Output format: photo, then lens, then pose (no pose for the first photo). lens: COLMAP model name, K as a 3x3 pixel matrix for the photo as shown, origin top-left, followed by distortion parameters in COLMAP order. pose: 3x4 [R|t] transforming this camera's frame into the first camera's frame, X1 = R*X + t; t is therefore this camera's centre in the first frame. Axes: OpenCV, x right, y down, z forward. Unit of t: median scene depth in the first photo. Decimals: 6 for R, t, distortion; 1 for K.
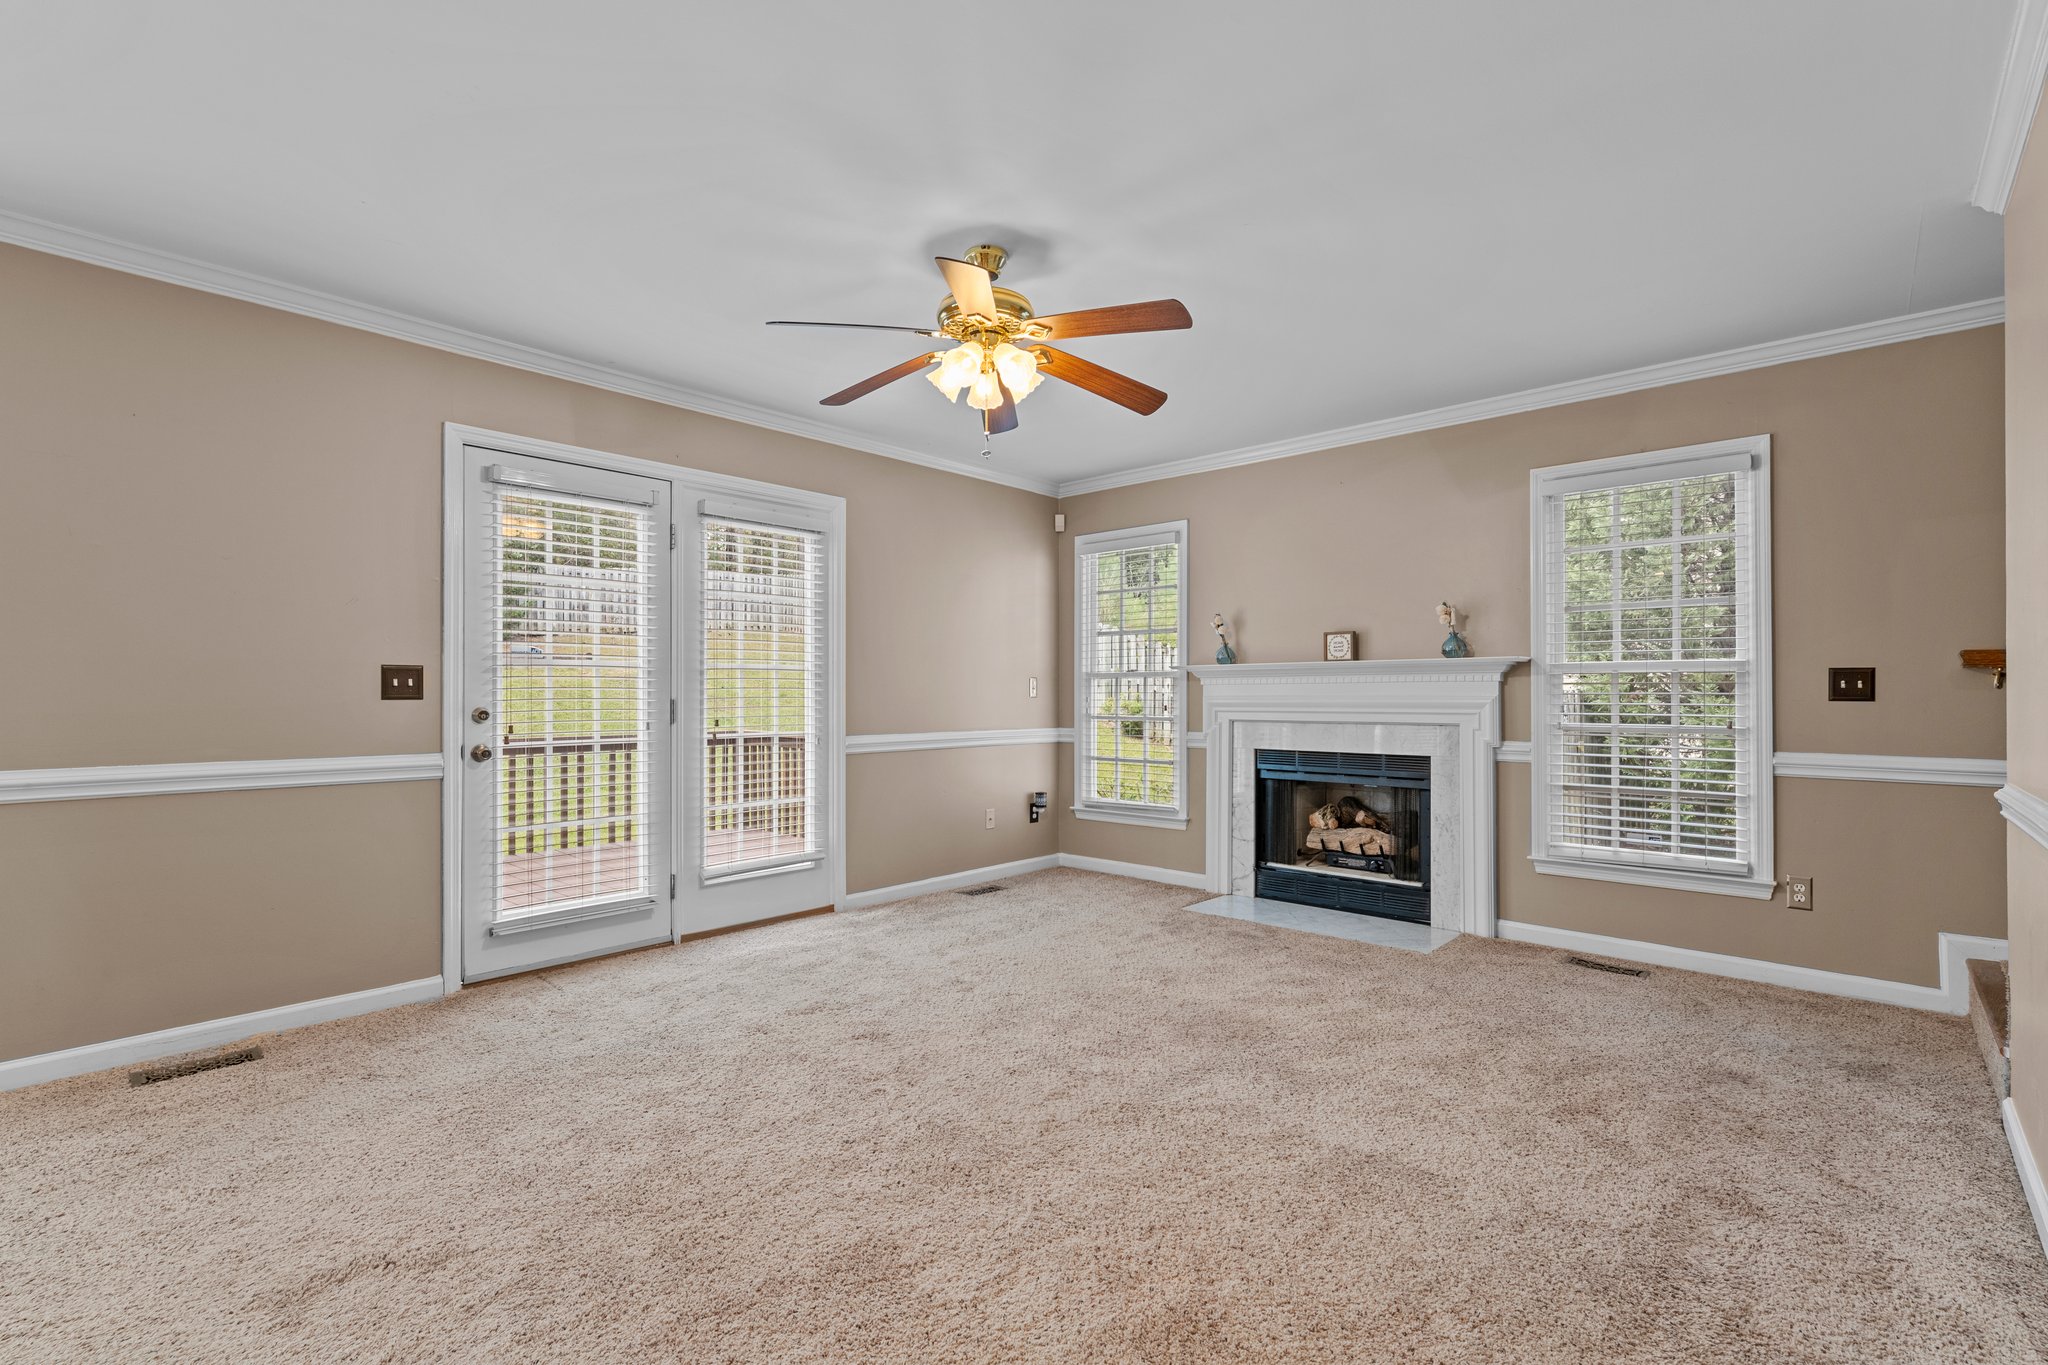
lens RADIAL K [[919.8, 0, 1023.3], [0, 919.8, 685.0], [0, 0, 1]] dist [-0.000499, 0.000217]
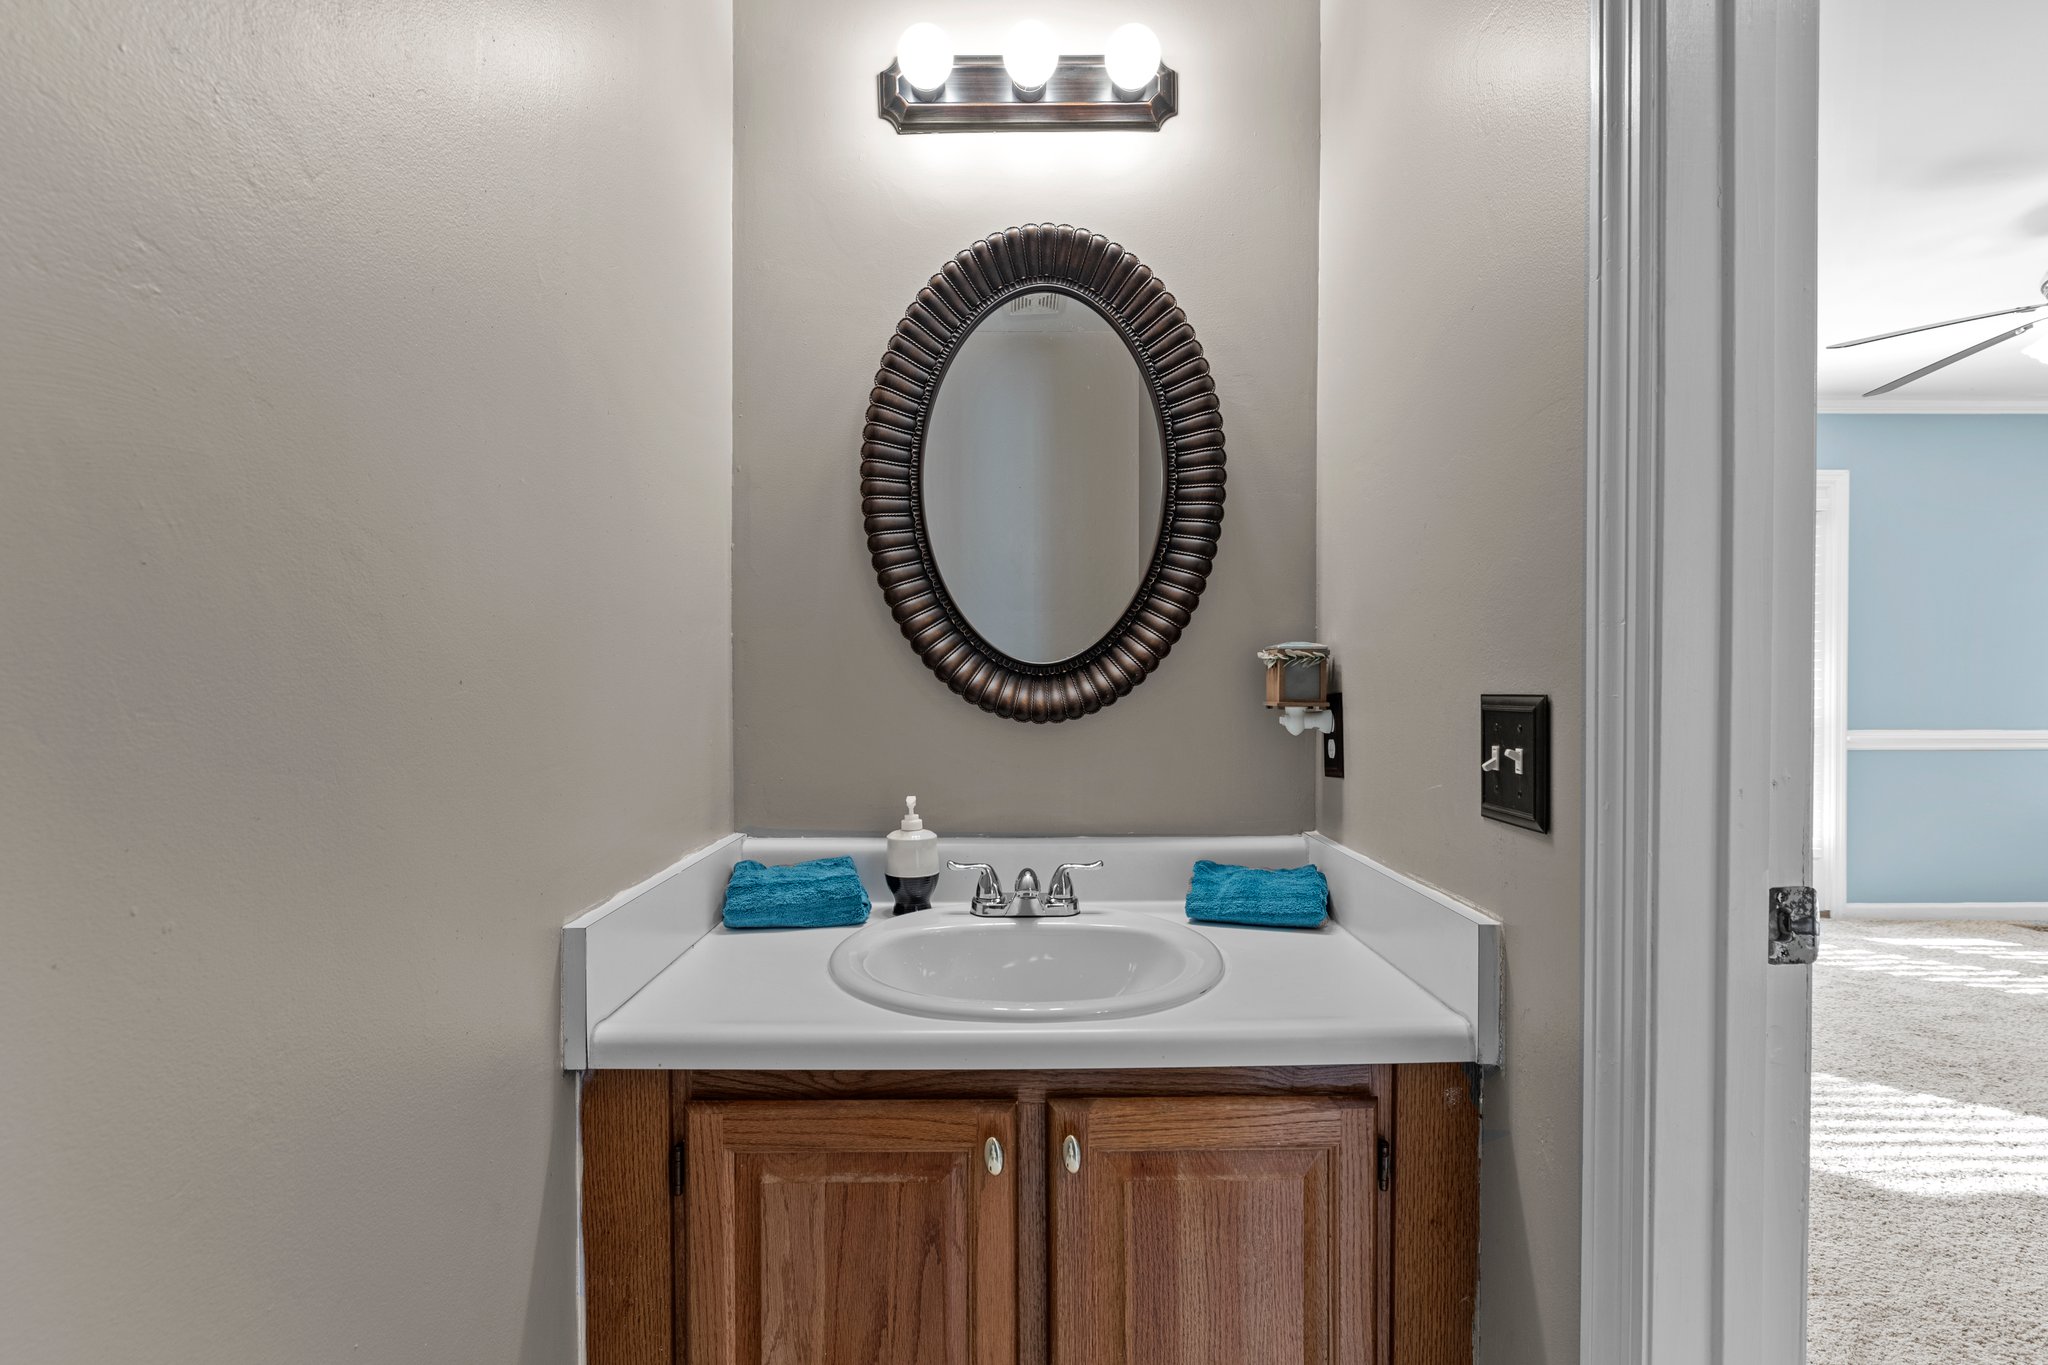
lens RADIAL K [[971.1, 0, 1020.7], [0, 971.1, 688.4], [0, 0, 1]] dist [-0.003546, -0.001438]
pose [[0.678665, 0.005137, -0.734430, -0.072043], [0.004230, 0.999932, 0.010903, -0.001517], [0.734436, -0.010506, 0.678597, -0.432012]]
